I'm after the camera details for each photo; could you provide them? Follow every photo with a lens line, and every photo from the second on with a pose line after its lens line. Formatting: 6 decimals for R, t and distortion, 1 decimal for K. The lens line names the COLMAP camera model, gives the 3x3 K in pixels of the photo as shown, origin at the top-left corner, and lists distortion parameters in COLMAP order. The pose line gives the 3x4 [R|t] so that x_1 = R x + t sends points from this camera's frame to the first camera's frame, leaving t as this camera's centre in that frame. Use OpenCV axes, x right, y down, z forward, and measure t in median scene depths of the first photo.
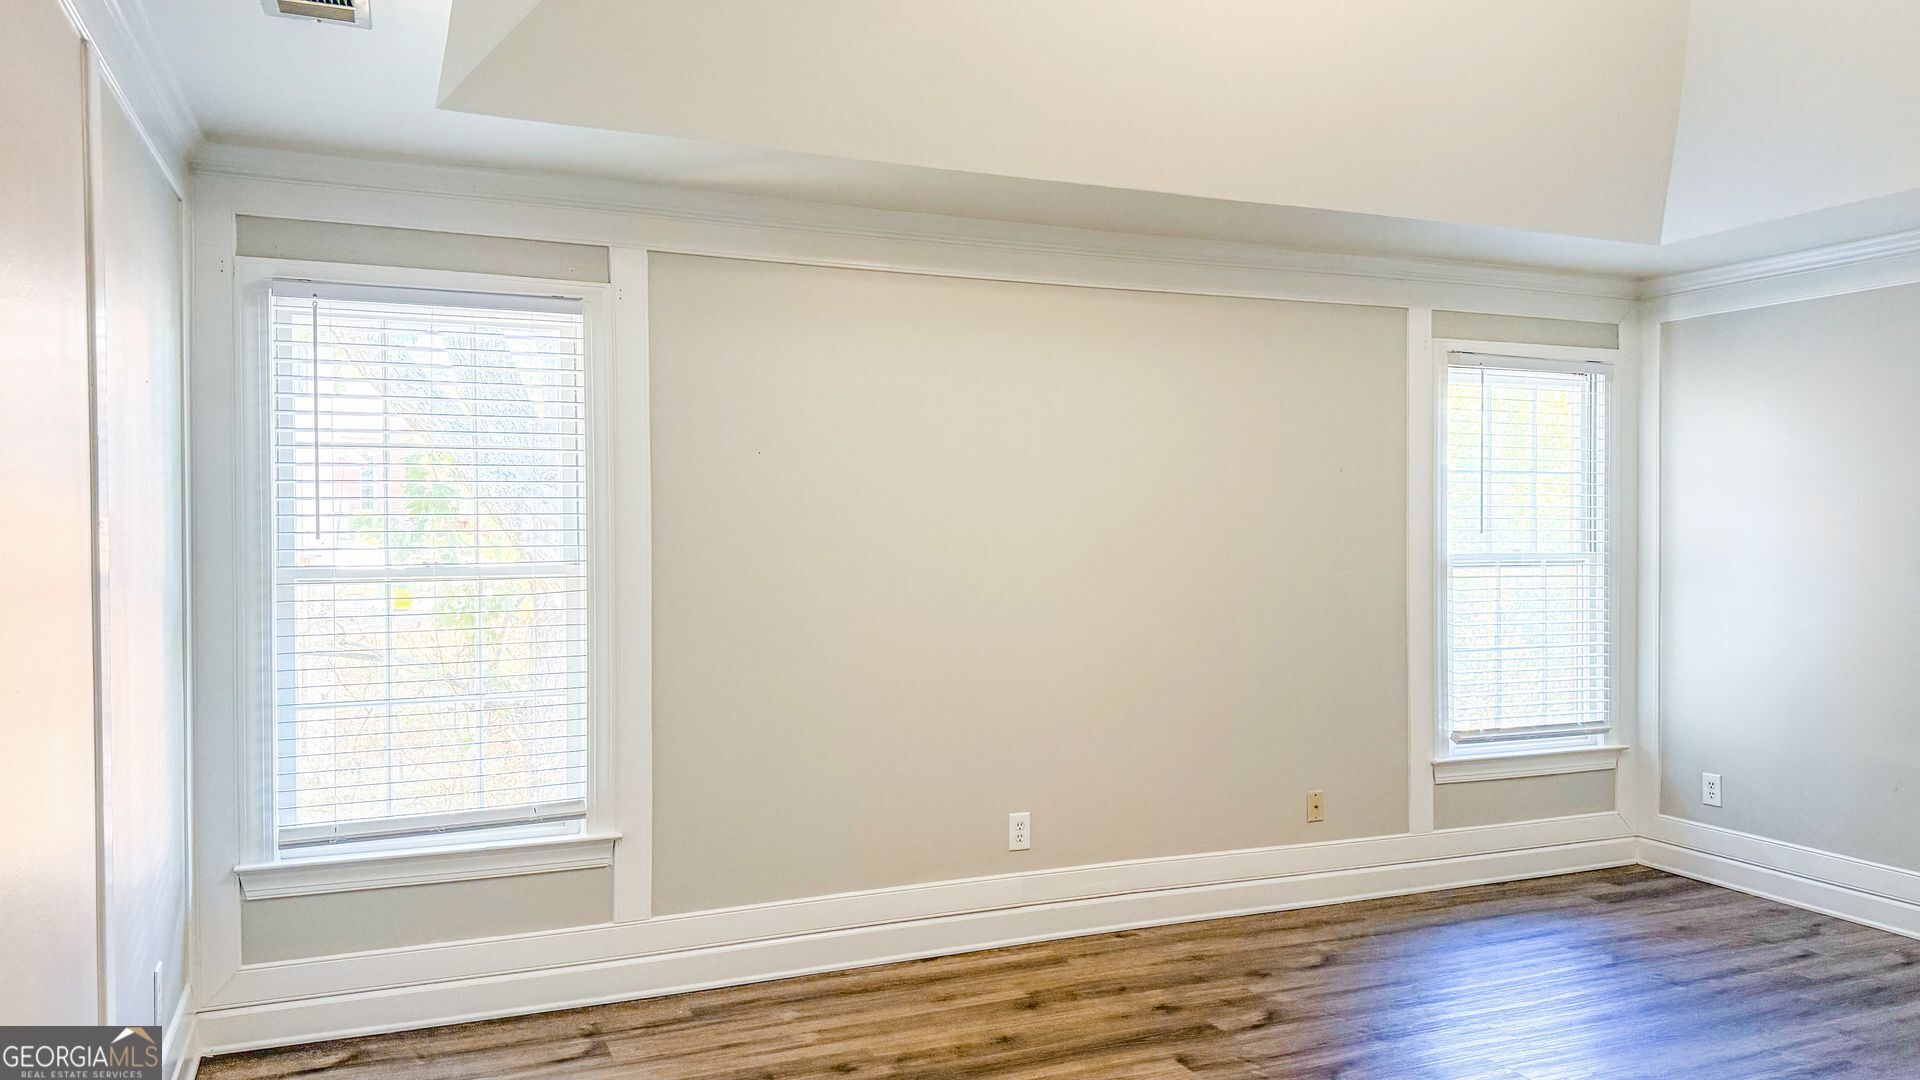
lens RADIAL K [[1370.7, 0, 968.8], [0, 1370.7, 554.7], [0, 0, 1]] dist [0.251173, -0.499975]
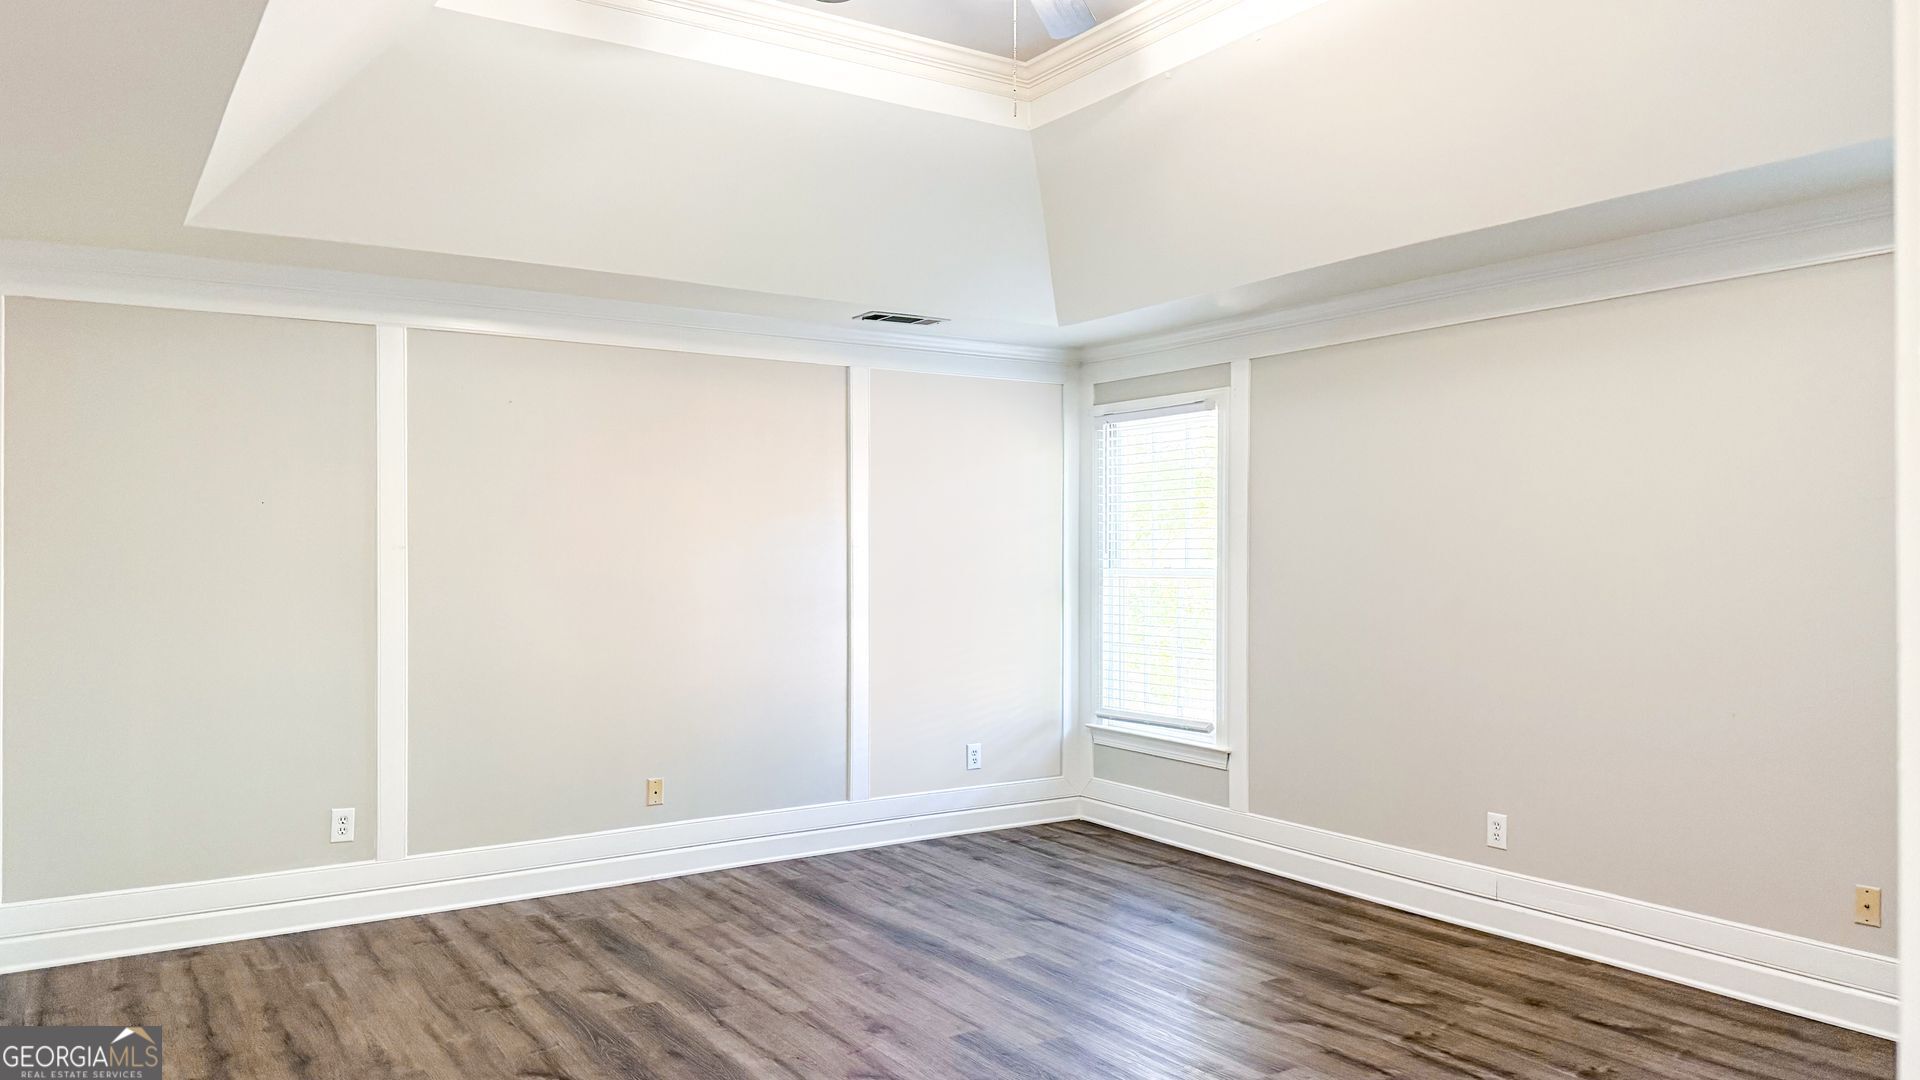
lens RADIAL K [[1343.9, 0, 954.7], [0, 1343.9, 542.2], [0, 0, 1]] dist [0.049658, -0.040602]
pose [[0.161565, -0.007061, -0.986837, 1.130931], [-0.020616, 0.999732, -0.010529, -0.002631], [0.986647, 0.022046, 0.161376, 0.468074]]
